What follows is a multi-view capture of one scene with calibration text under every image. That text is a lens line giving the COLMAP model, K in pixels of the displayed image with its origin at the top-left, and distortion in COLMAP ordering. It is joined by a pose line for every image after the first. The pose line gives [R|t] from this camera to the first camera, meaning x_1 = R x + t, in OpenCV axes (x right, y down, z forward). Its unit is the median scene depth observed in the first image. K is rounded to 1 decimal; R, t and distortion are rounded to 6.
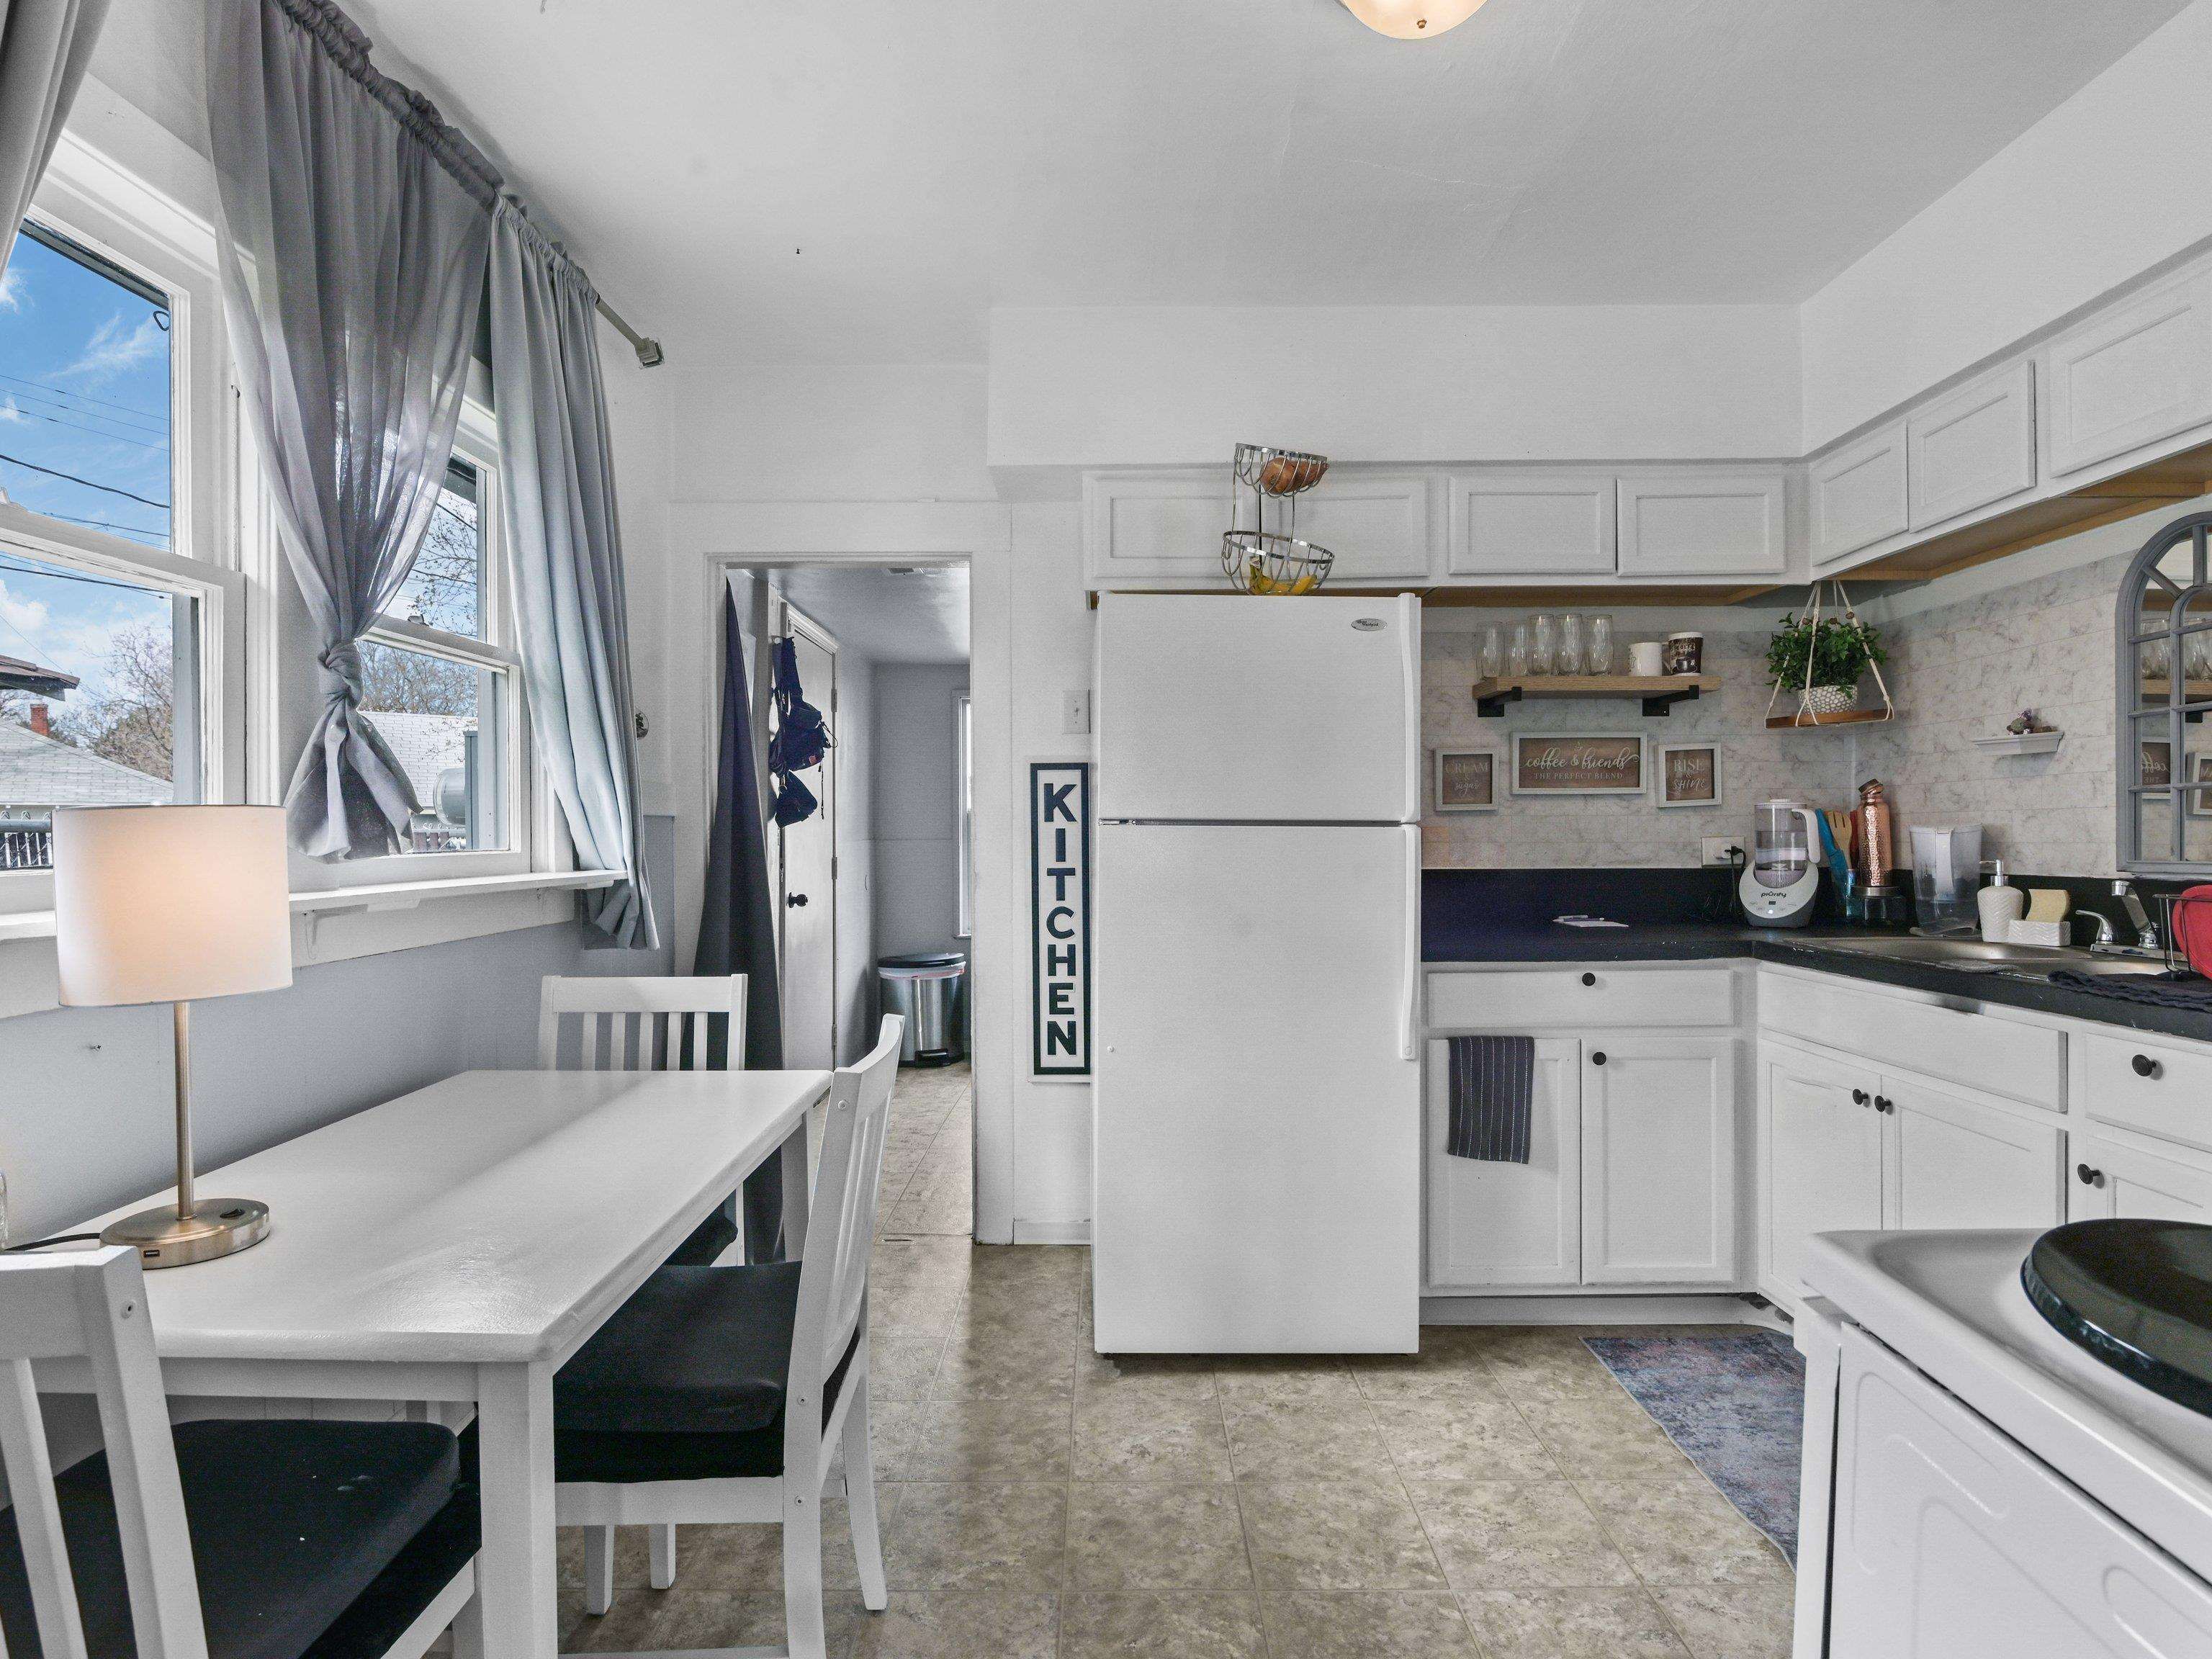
lens RADIAL K [[1169.8, 0, 1104.1], [0, 1169.8, 844.6], [0, 0, 1]] dist [-0.014470, -0.001540]
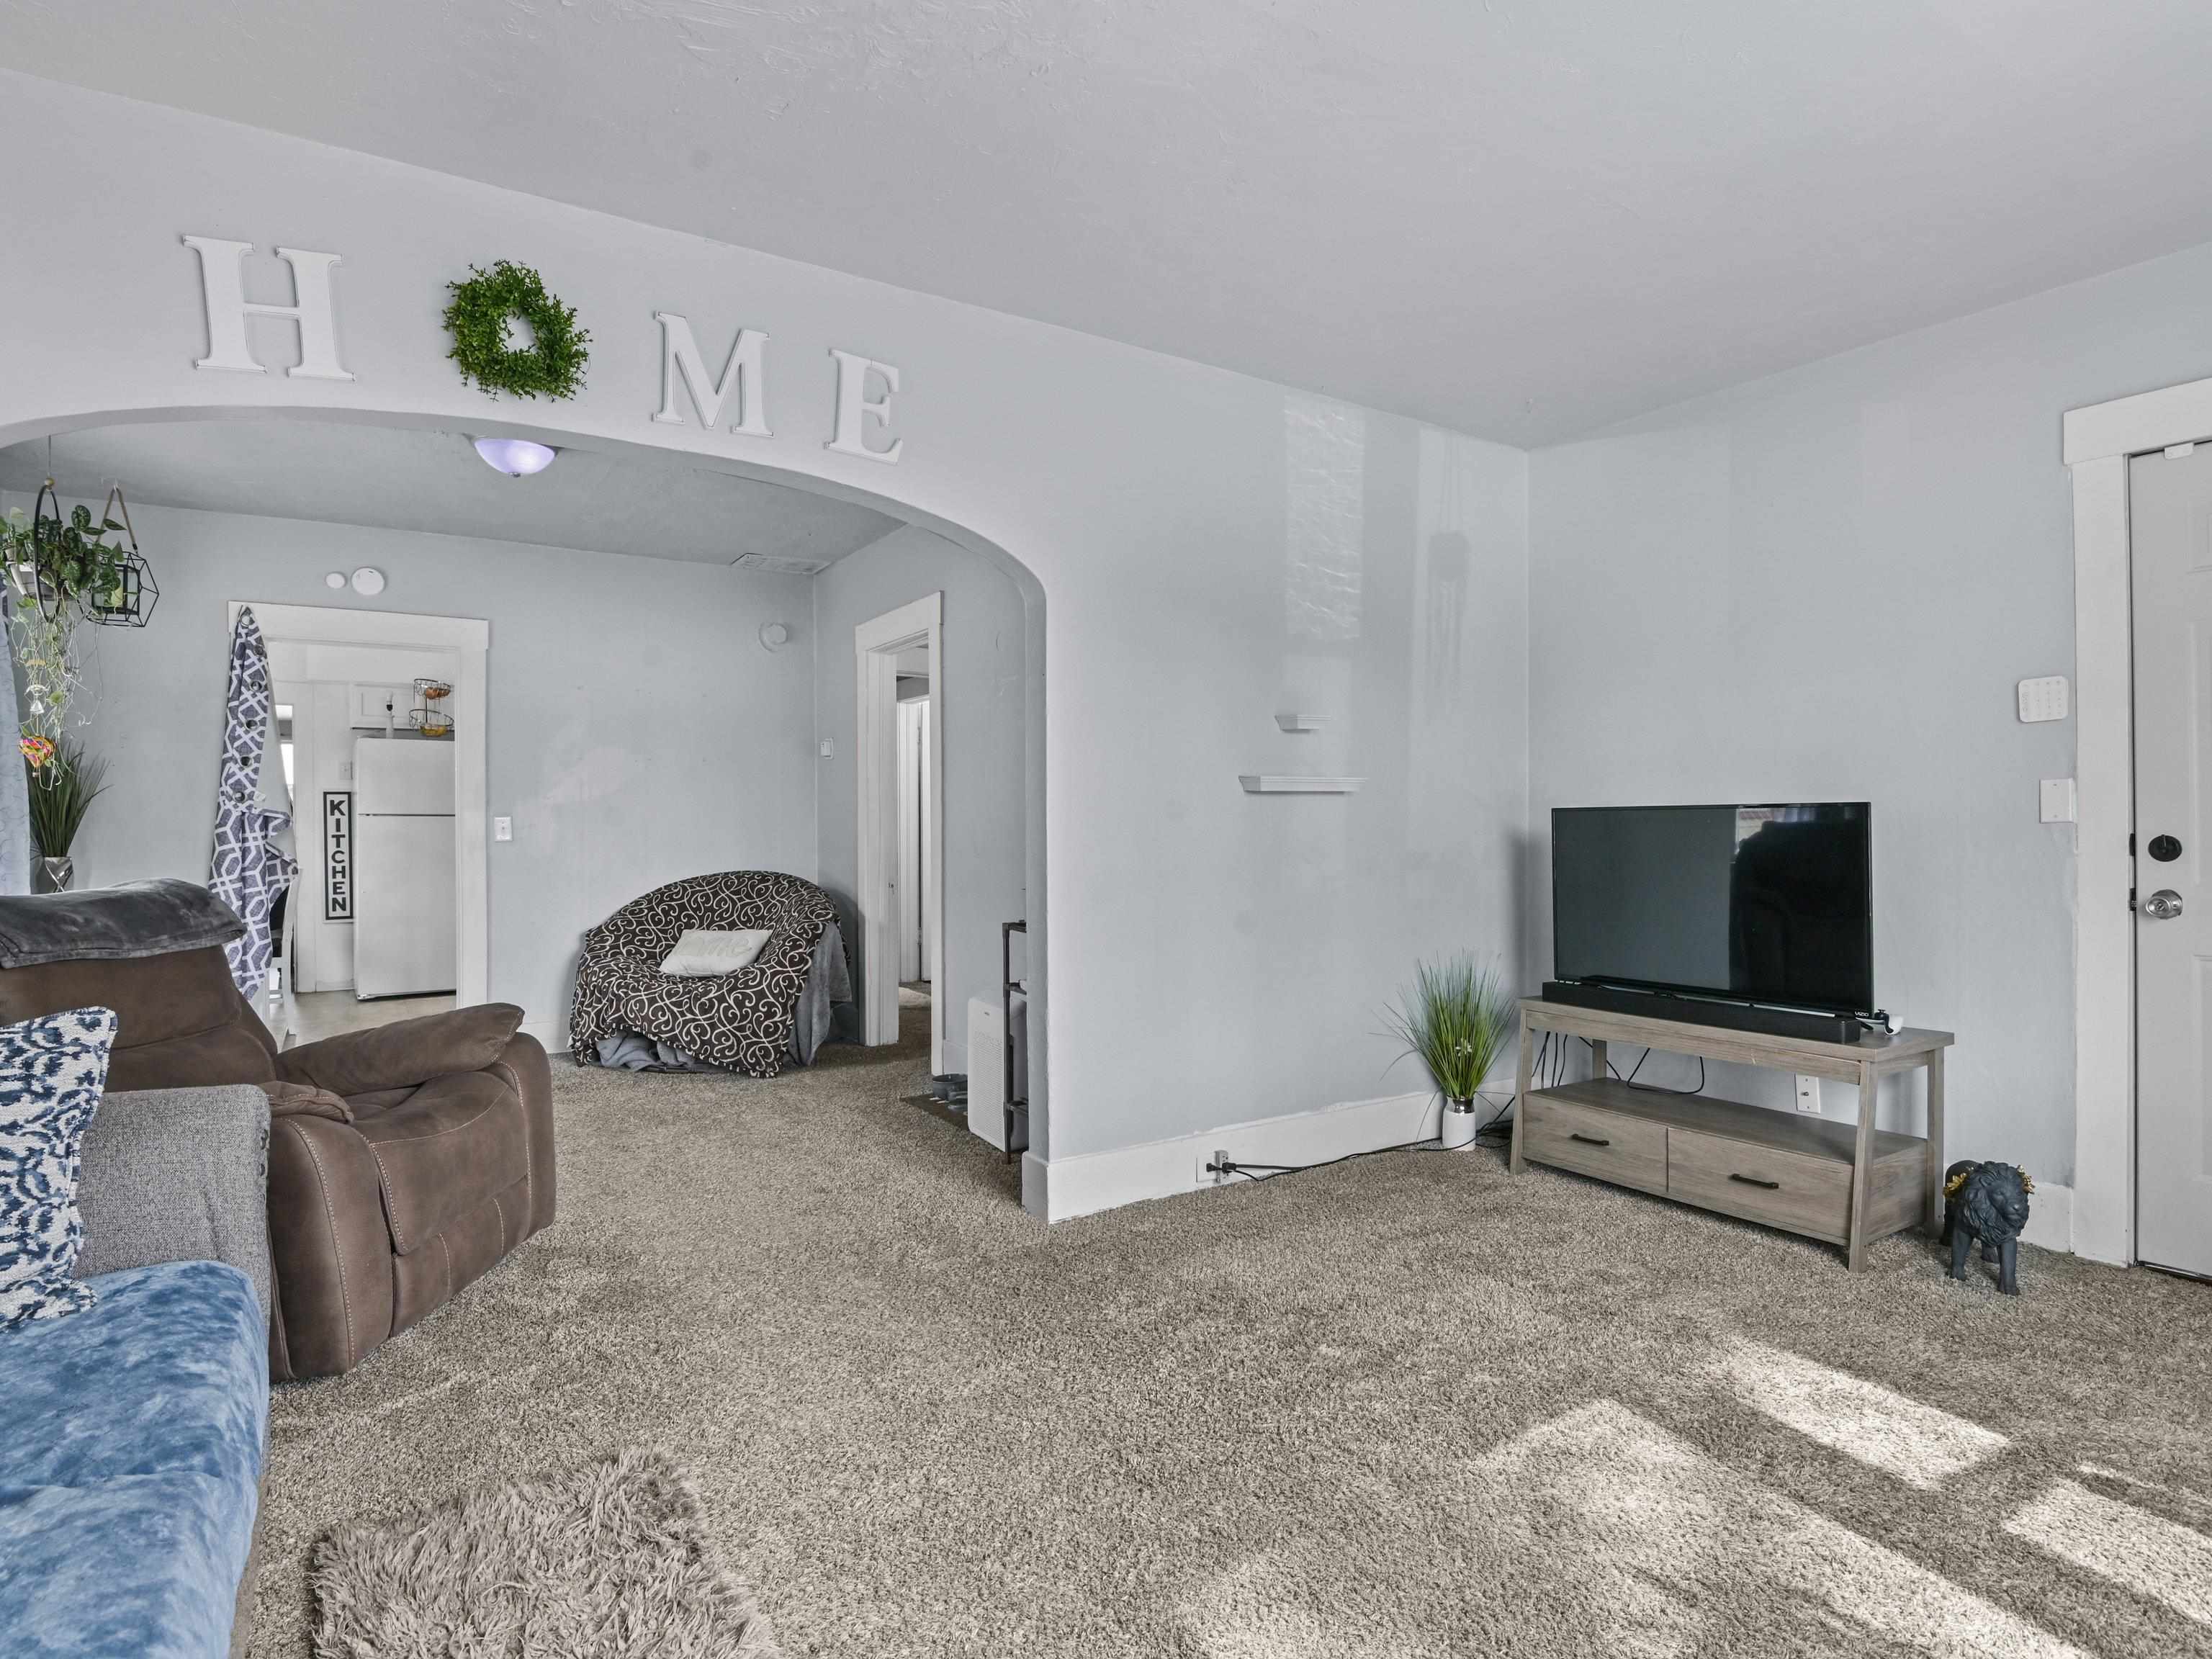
lens RADIAL K [[1169.8, 0, 1116.4], [0, 1169.8, 825.0], [0, 0, 1]] dist [-0.014470, -0.001540]
pose [[0.827527, -0.003778, 0.561413, -0.060157], [0.015013, 0.999769, -0.015403, 0.068494], [-0.561225, 0.021175, 0.827392, -2.130603]]
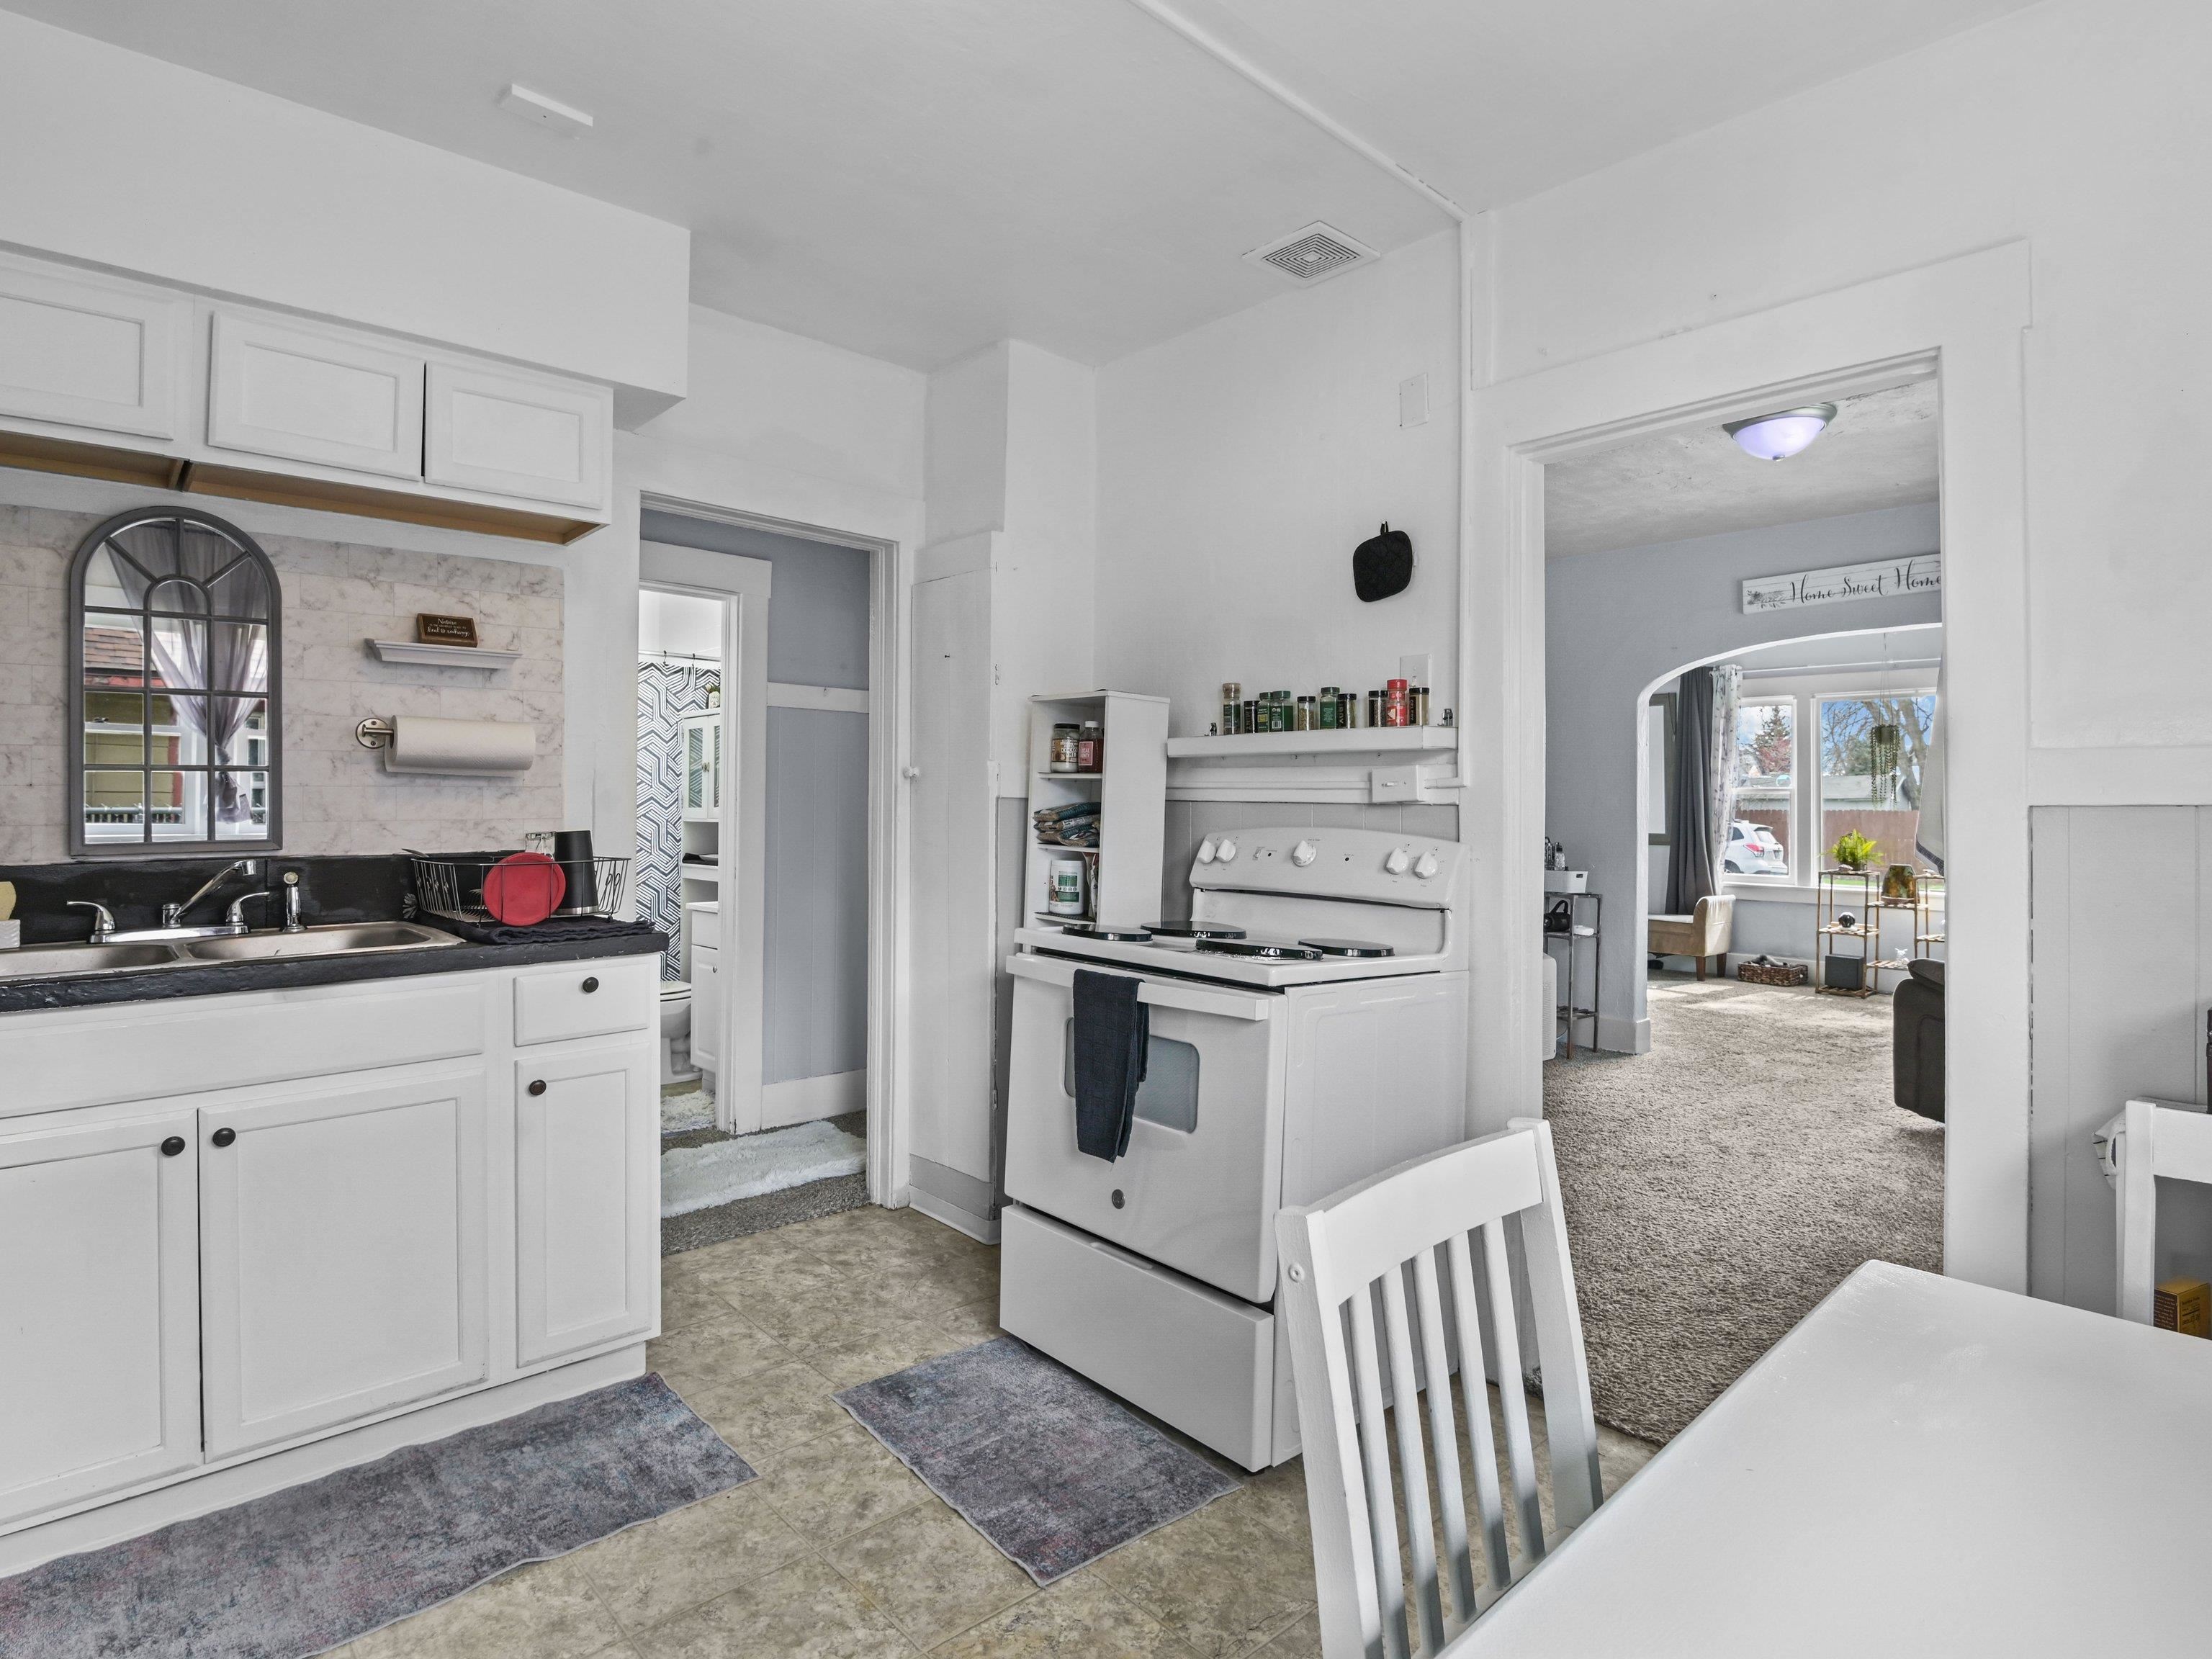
lens RADIAL K [[1169.8, 0, 1084.6], [0, 1169.8, 800.6], [0, 0, 1]] dist [-0.014470, -0.001540]
pose [[-0.678049, 0.002887, 0.735011, -0.283351], [0.008500, 0.999956, 0.003914, -0.014511], [-0.734968, 0.008902, -0.678043, 0.844206]]
